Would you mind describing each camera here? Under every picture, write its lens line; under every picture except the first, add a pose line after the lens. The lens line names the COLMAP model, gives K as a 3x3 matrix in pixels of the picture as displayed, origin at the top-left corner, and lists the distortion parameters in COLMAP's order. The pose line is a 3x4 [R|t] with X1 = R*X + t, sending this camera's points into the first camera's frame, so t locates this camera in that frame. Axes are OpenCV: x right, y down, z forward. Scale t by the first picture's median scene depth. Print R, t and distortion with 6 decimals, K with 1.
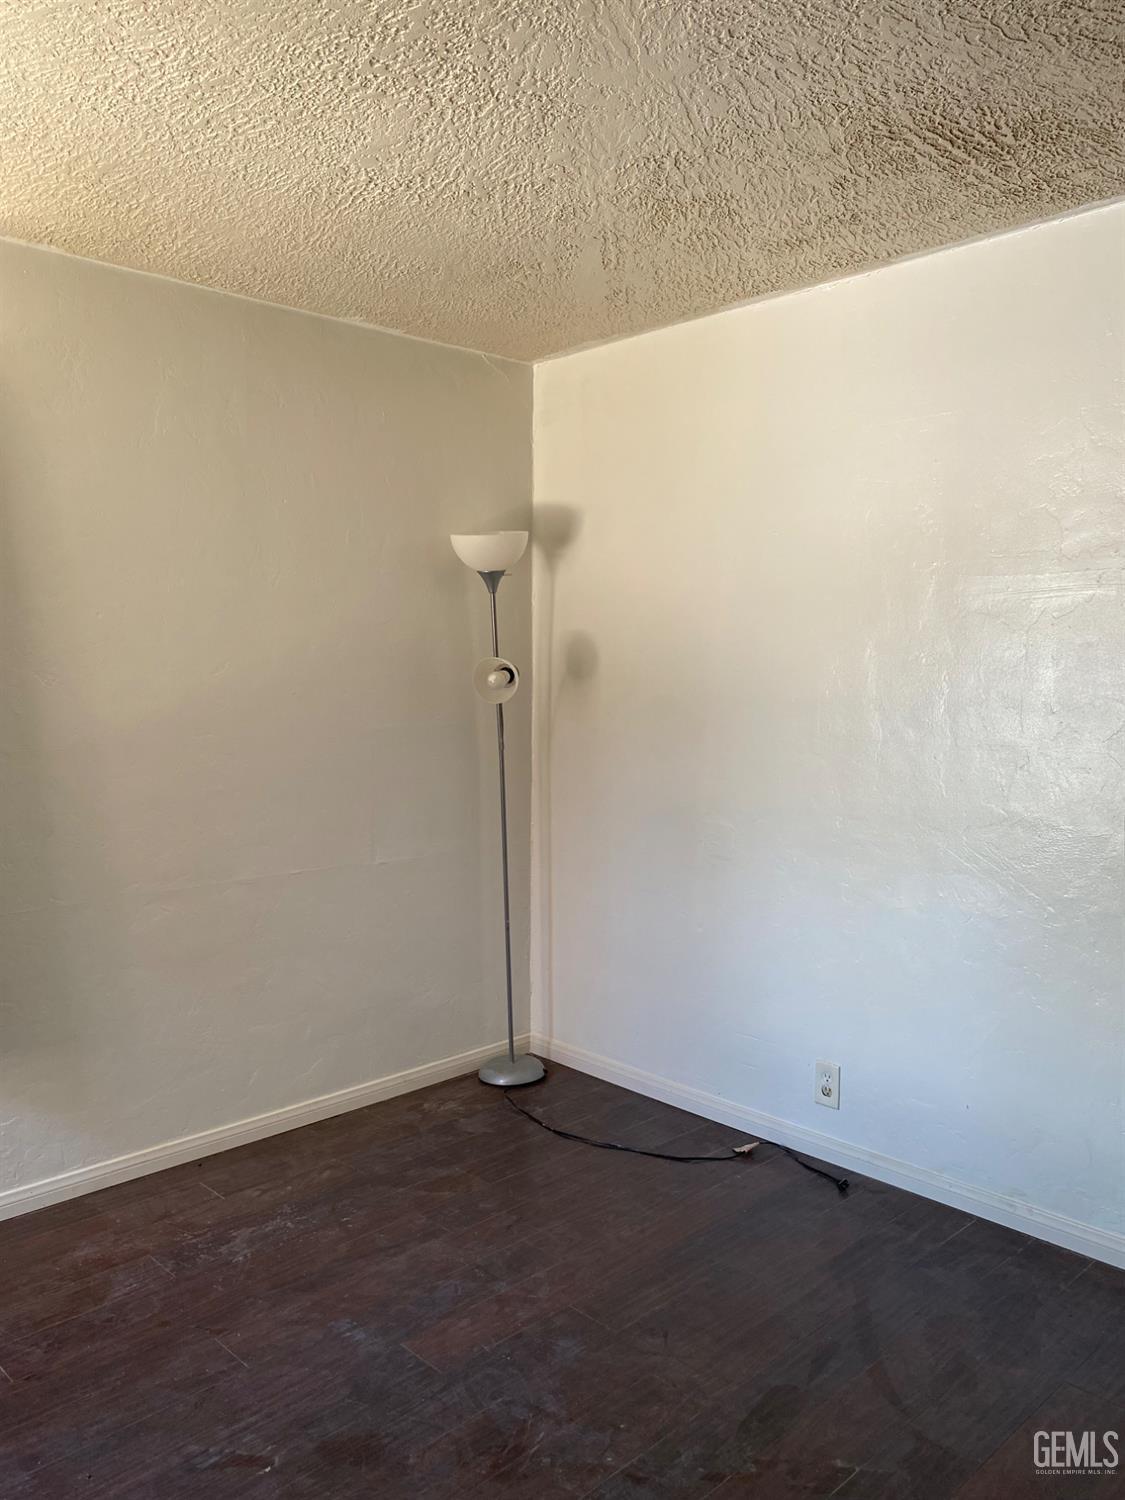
lens RADIAL K [[1163.1, 0, 566.5], [0, 1163.1, 745.4], [0, 0, 1]] dist [0.018702, -0.030727]
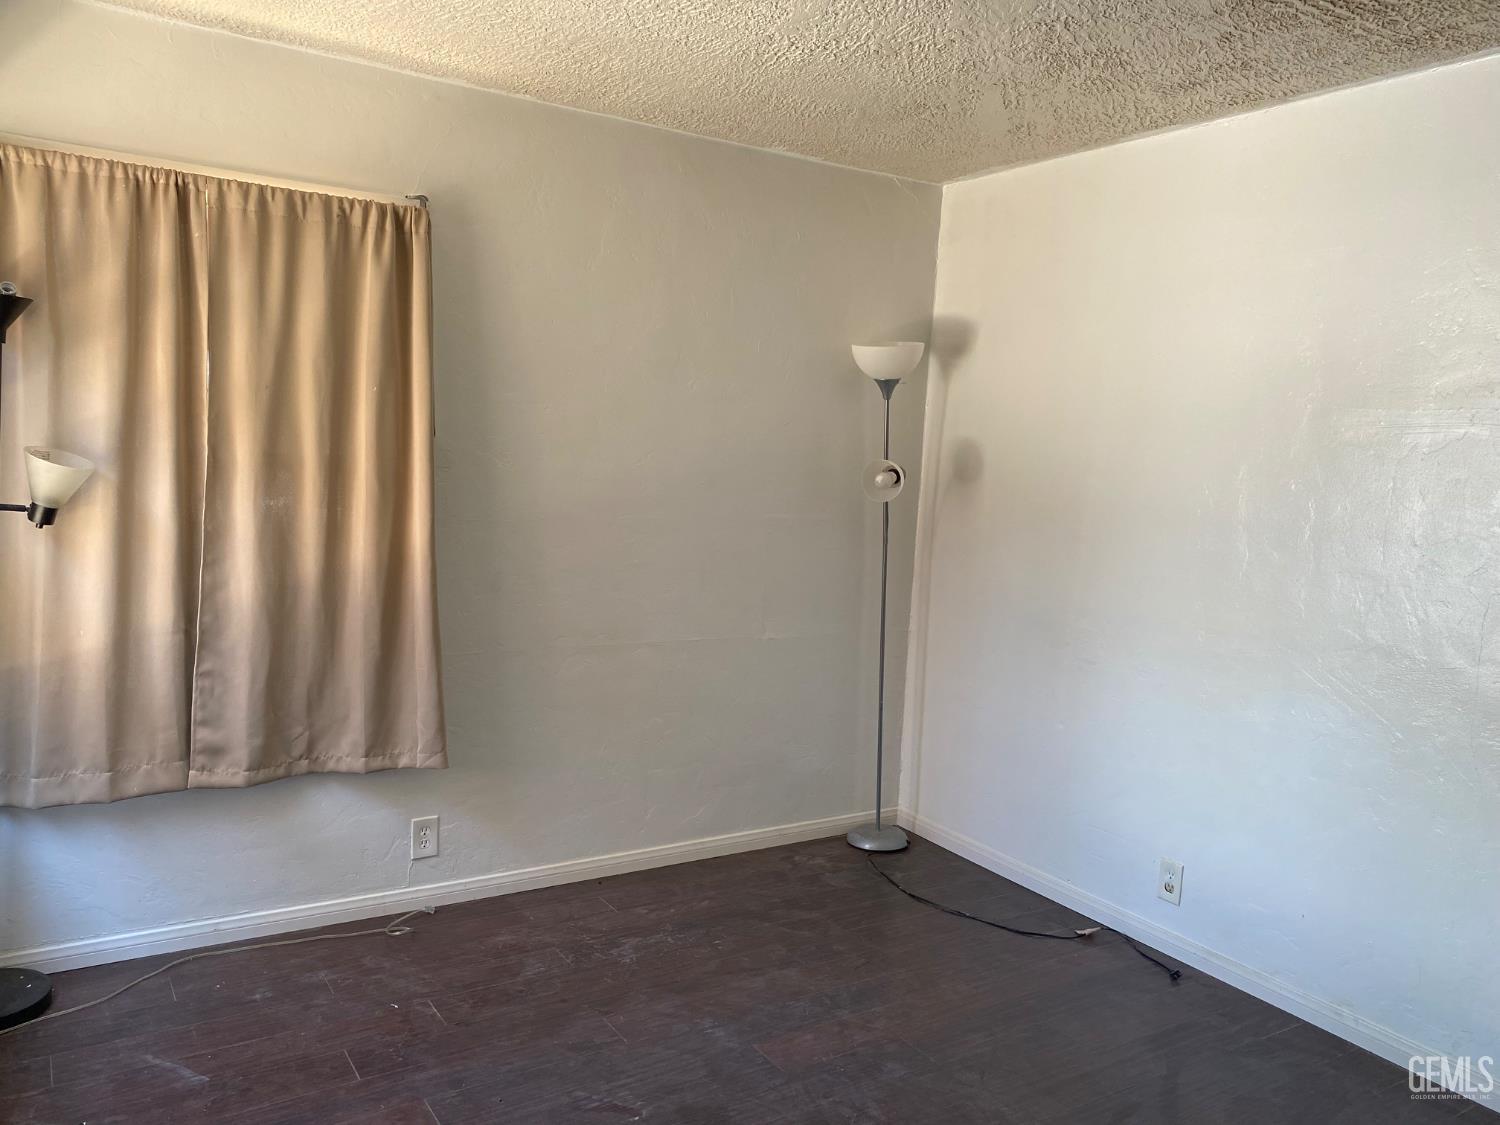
lens RADIAL K [[1163.1, 0, 744.5], [0, 1163.1, 560.6], [0, 0, 1]] dist [0.018702, -0.030727]
pose [[0.977510, 0.068904, -0.199316, 0.042781], [-0.063765, 0.997449, 0.032093, -0.009657], [0.201019, -0.018662, 0.979410, -0.123227]]
